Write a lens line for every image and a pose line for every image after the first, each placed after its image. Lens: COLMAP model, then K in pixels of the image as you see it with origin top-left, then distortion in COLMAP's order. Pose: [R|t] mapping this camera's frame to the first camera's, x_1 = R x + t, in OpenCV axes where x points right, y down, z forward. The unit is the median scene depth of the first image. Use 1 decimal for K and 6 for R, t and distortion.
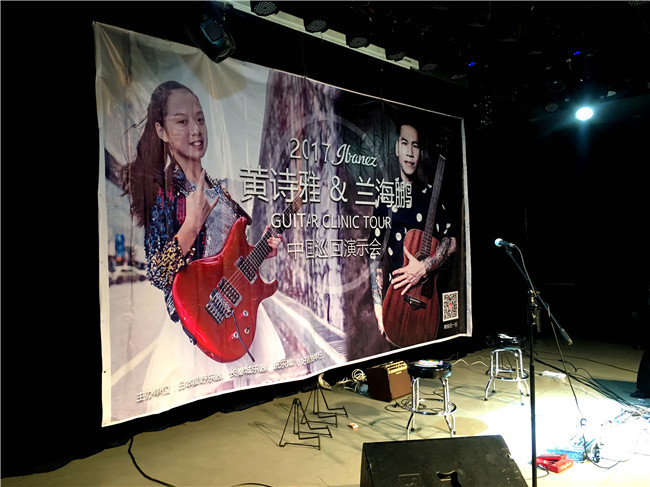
lens RADIAL K [[556.2, 0, 323.2], [0, 556.2, 239.5], [0, 0, 1]] dist [0.072903, -0.064025]
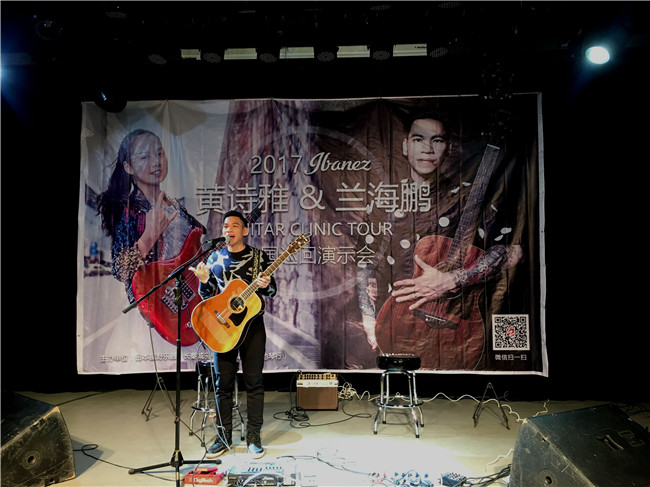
lens RADIAL K [[557.5, 0, 323.6], [0, 557.5, 239.7], [0, 0, 1]] dist [0.079971, 0.002998]
pose [[0.668382, -0.028180, -0.743284, 0.826202], [-0.007165, 0.998992, -0.044317, 0.033342], [0.743784, 0.034946, 0.667506, 0.343113]]
